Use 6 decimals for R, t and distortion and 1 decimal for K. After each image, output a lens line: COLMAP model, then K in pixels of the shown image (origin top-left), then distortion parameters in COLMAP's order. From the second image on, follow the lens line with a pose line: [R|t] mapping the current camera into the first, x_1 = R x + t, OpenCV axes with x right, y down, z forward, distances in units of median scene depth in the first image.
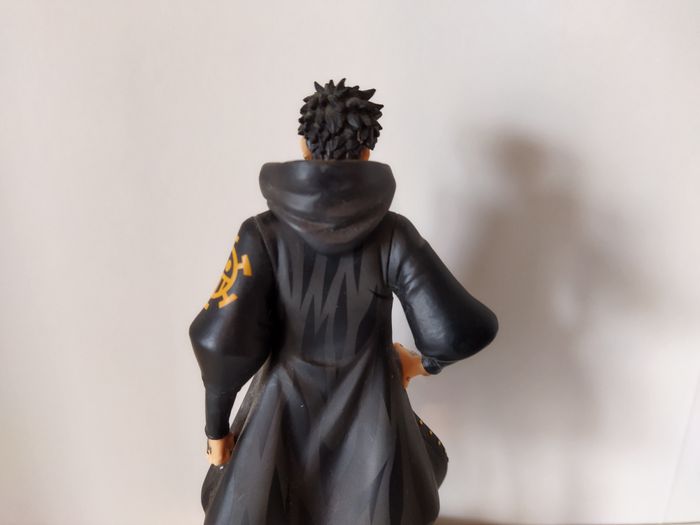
lens RADIAL K [[543.6, 0, 350.0], [0, 543.6, 262.5], [0, 0, 1]] dist [0.070784, -0.001189]
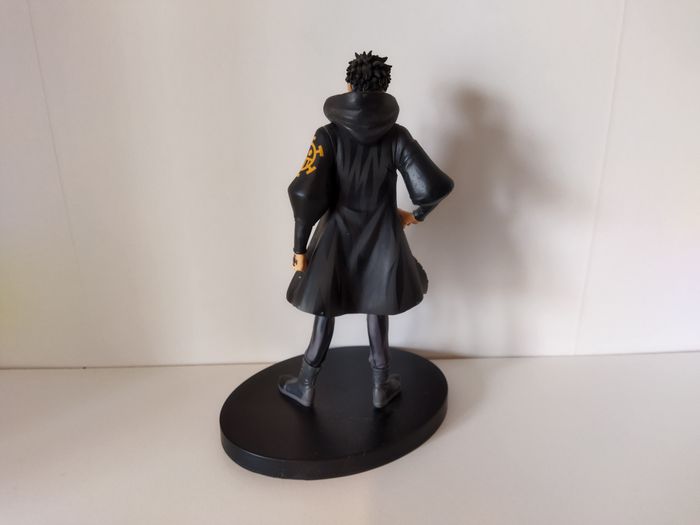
lens RADIAL K [[543.6, 0, 350.0], [0, 543.6, 262.5], [0, 0, 1]] dist [0.070784, -0.001189]
pose [[0.999532, -0.010123, 0.028872, -0.140792], [0.009775, 0.999878, 0.012168, 0.351307], [-0.028991, -0.011880, 0.999509, -0.851850]]
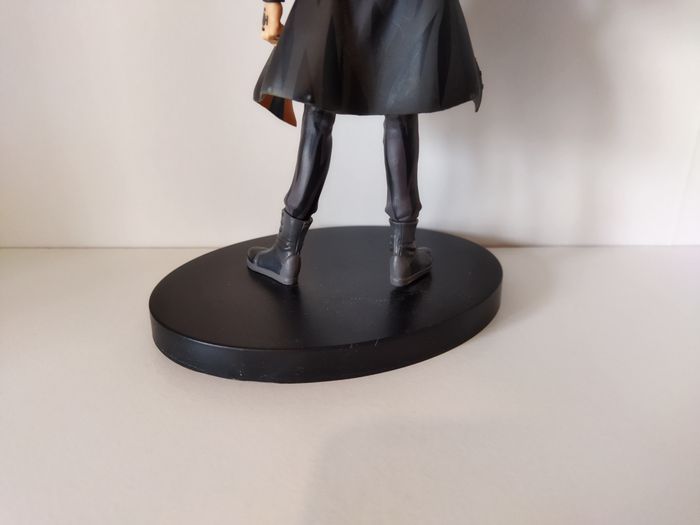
lens RADIAL K [[543.6, 0, 350.0], [0, 543.6, 262.5], [0, 0, 1]] dist [0.070784, -0.001189]
pose [[0.999795, 0.006685, 0.019096, -0.121102], [-0.007602, 0.998799, 0.048396, 0.818298], [-0.018750, -0.048531, 0.998646, -0.089392]]
